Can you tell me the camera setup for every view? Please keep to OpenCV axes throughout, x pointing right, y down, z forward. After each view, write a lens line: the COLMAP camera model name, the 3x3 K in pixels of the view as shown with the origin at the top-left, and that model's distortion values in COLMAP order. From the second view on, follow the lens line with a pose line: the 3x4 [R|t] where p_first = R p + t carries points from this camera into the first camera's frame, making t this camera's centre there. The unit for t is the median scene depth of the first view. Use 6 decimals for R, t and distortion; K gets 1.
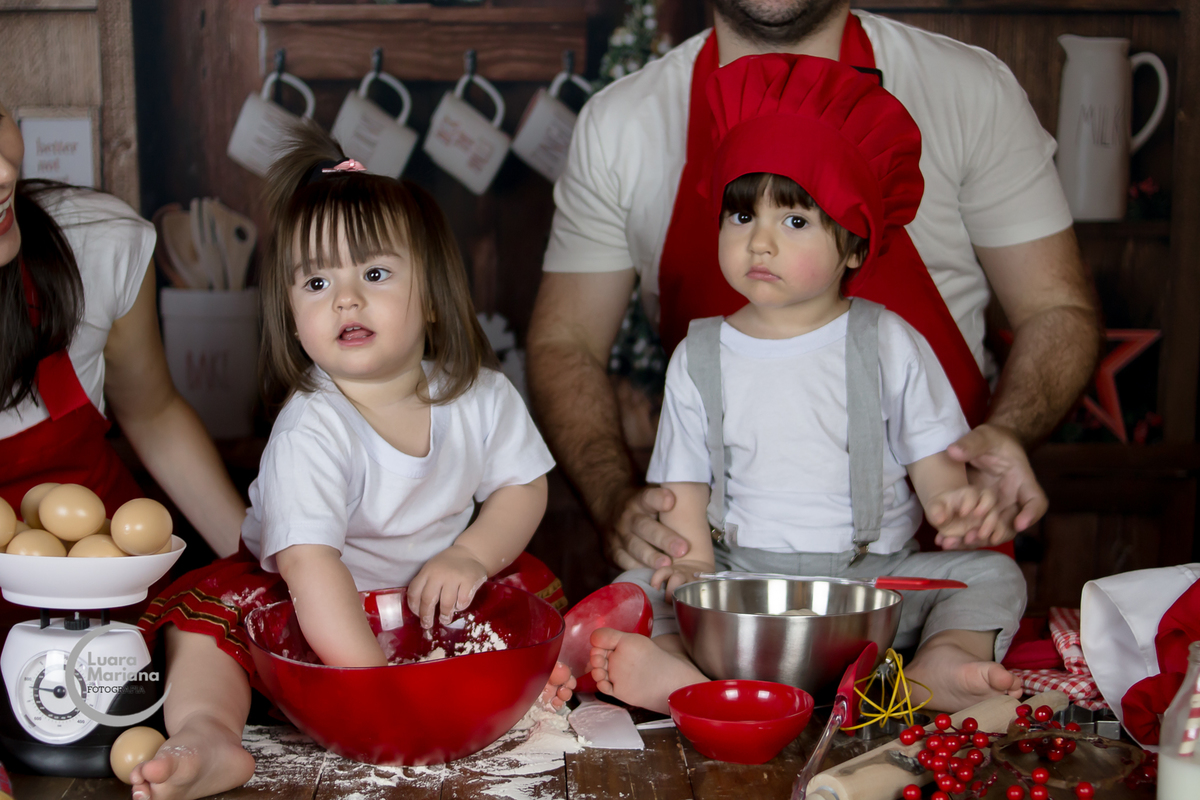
lens RADIAL K [[1910.1, 0, 596.0], [0, 1910.1, 413.5], [0, 0, 1]] dist [-0.137445, 0.140794]
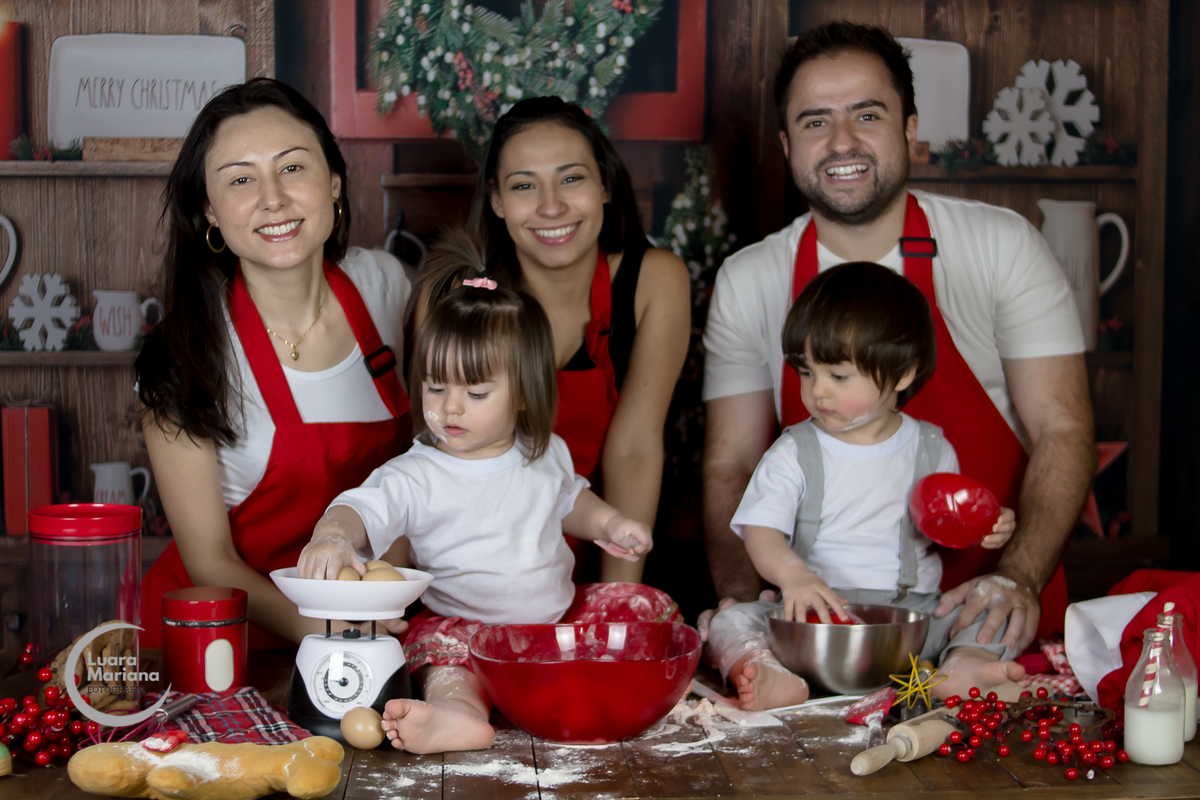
lens RADIAL K [[2061.0, 0, 603.9], [0, 2061.0, 384.7], [0, 0, 1]] dist [-0.164774, 0.382621]
pose [[0.999374, -0.000454, 0.035368, -0.145457], [0.003637, 0.995937, -0.089983, 0.065785], [-0.035184, 0.090055, 0.995315, -0.528977]]
